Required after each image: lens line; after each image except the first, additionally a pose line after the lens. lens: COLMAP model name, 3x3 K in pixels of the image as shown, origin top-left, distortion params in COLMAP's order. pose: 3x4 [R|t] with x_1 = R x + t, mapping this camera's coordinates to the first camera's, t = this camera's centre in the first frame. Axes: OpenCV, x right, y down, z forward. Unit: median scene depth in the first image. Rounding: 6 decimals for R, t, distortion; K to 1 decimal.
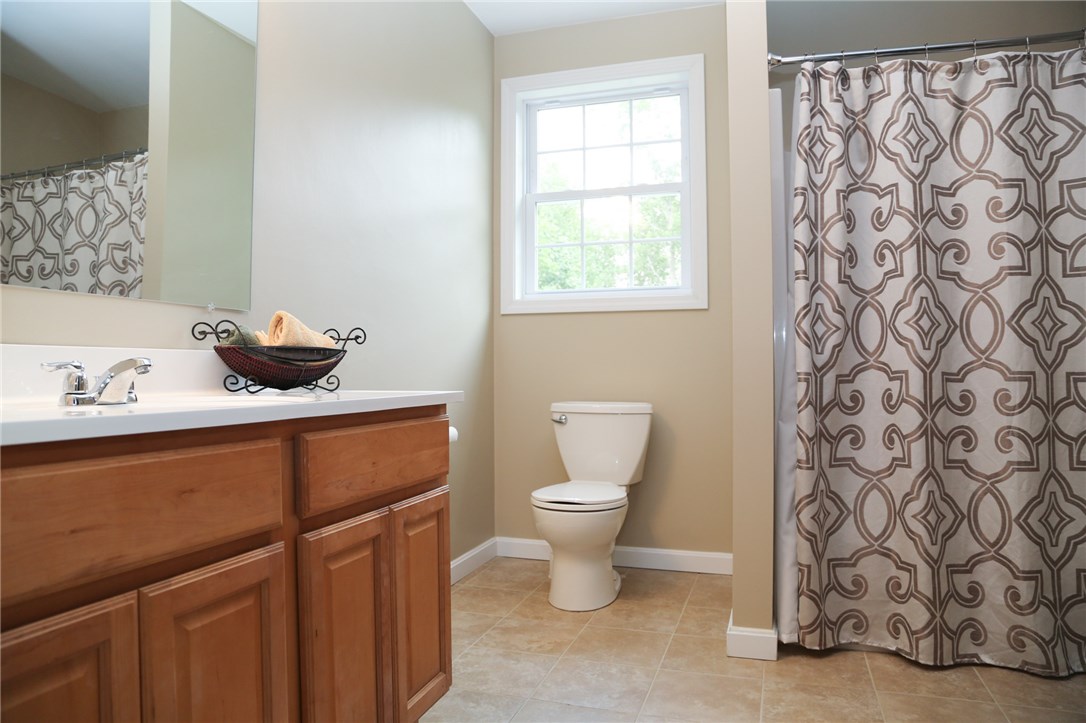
lens RADIAL K [[736.7, 0, 543.0], [0, 736.7, 361.5], [0, 0, 1]] dist [-0.133963, 0.076920]
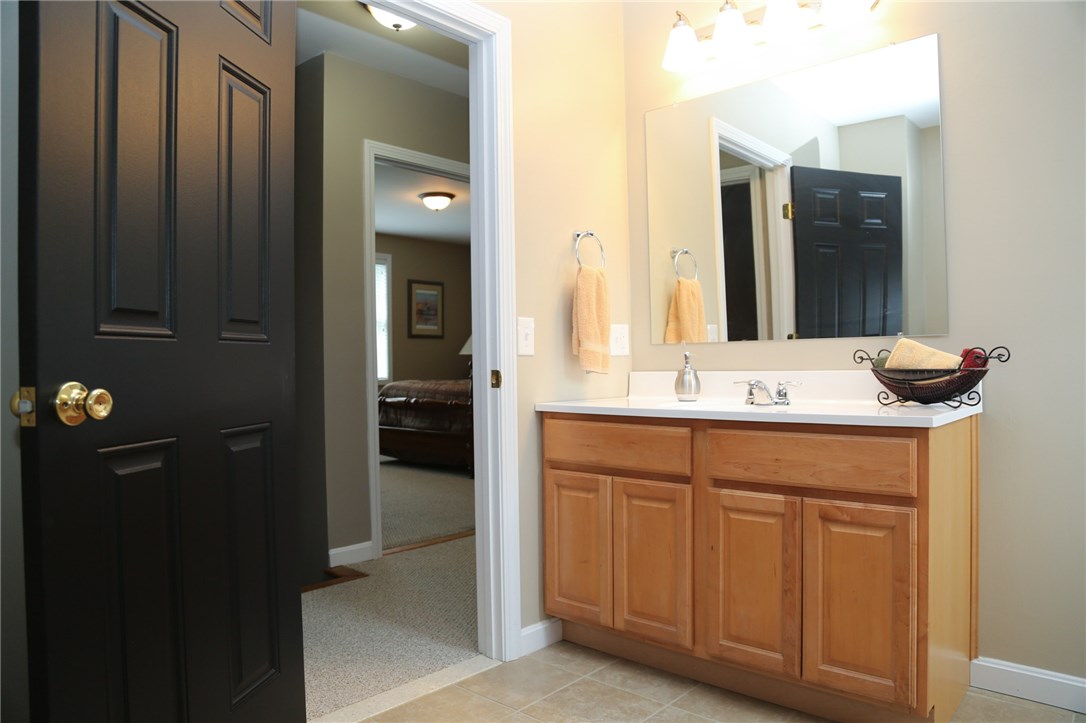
lens RADIAL K [[736.7, 0, 543.0], [0, 736.7, 361.5], [0, 0, 1]] dist [-0.133963, 0.076920]
pose [[-0.405147, 0.004504, -0.914240, 0.789709], [0.023929, 0.999698, -0.005679, -0.031925], [0.913938, -0.024178, -0.405132, 0.760688]]
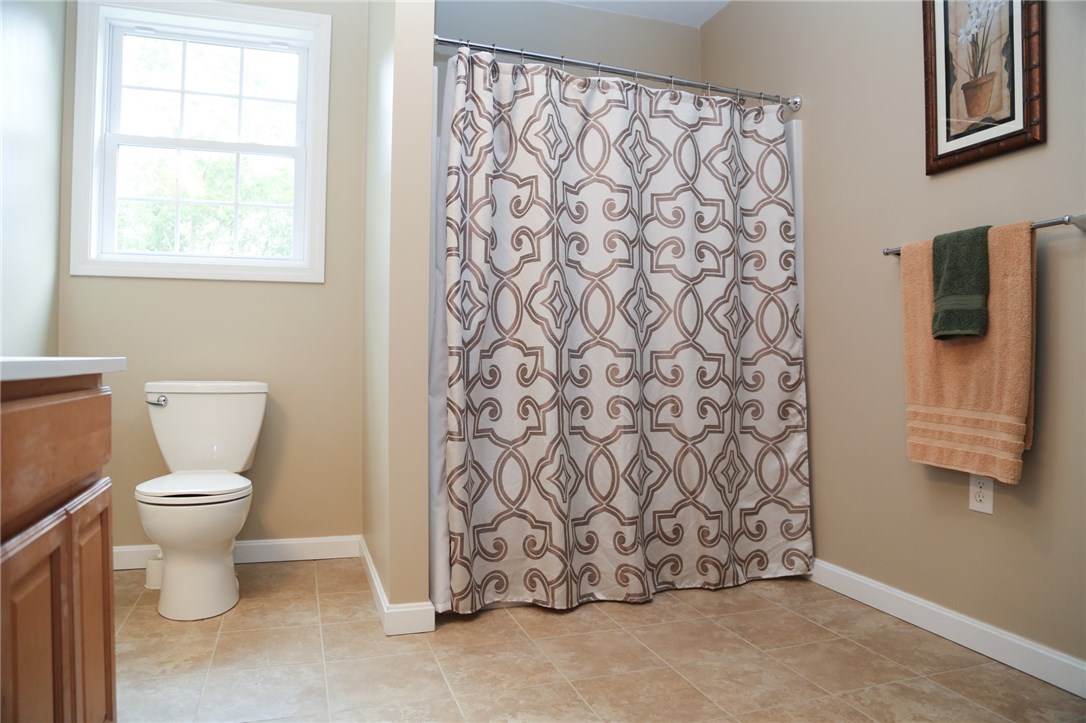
lens RADIAL K [[736.7, 0, 543.0], [0, 736.7, 361.5], [0, 0, 1]] dist [-0.133963, 0.076920]
pose [[0.796370, 0.006798, 0.604772, -0.172163], [-0.015783, 0.999830, 0.009545, 0.024117], [-0.604604, -0.017146, 0.796341, 0.095937]]
